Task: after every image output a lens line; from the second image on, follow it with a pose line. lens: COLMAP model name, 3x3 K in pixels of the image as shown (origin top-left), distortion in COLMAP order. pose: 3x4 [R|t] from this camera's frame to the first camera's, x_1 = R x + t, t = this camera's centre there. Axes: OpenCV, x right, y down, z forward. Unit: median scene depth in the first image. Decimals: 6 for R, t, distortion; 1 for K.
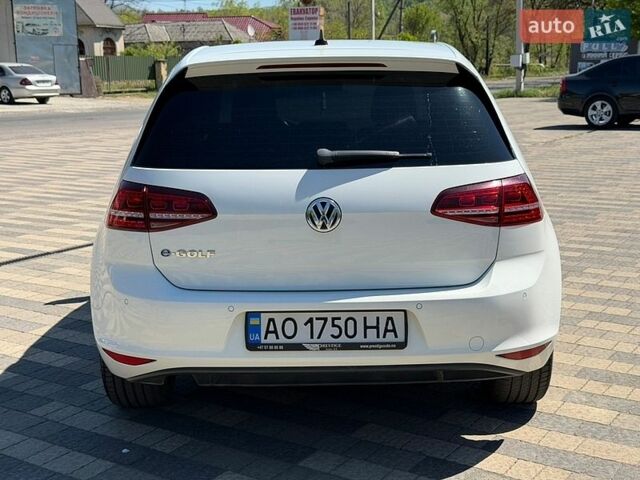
lens RADIAL K [[915.1, 0, 320.0], [0, 915.1, 240.0], [0, 0, 1]] dist [0.133648, 0.018841]
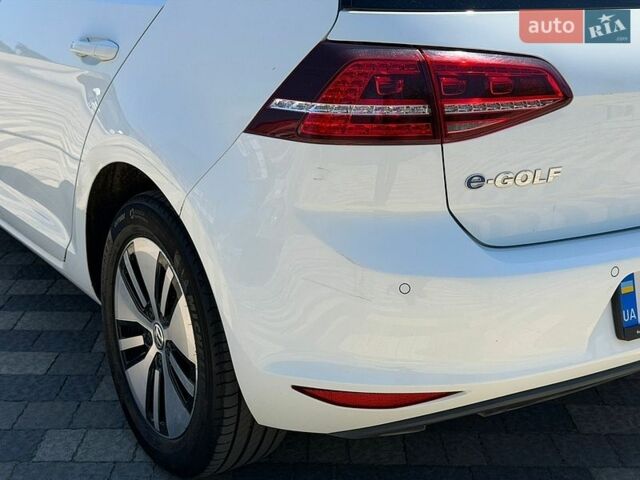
lens RADIAL K [[915.1, 0, 320.0], [0, 915.1, 240.0], [0, 0, 1]] dist [0.133648, 0.018841]
pose [[0.823905, -0.135098, 0.550390, -0.527200], [0.073908, 0.988491, 0.131997, -0.027735], [-0.561888, -0.068074, 0.824407, 0.637672]]
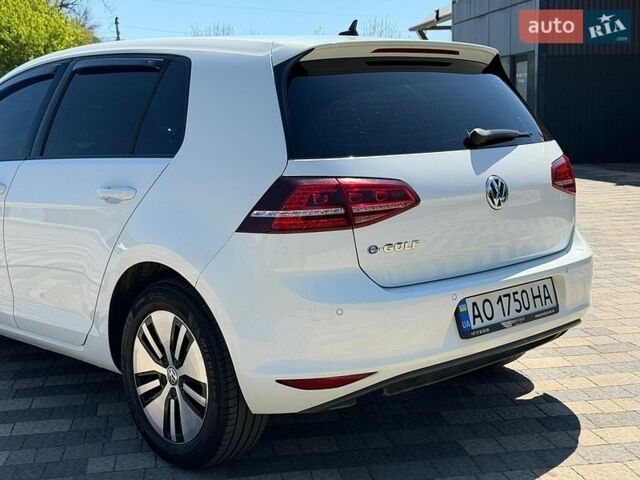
lens RADIAL K [[915.1, 0, 320.0], [0, 915.1, 240.0], [0, 0, 1]] dist [0.133648, 0.018841]
pose [[0.727057, -0.099363, 0.679349, -0.817966], [0.142234, 0.989805, -0.007452, 0.004245], [-0.671683, 0.102045, 0.733777, 0.386758]]
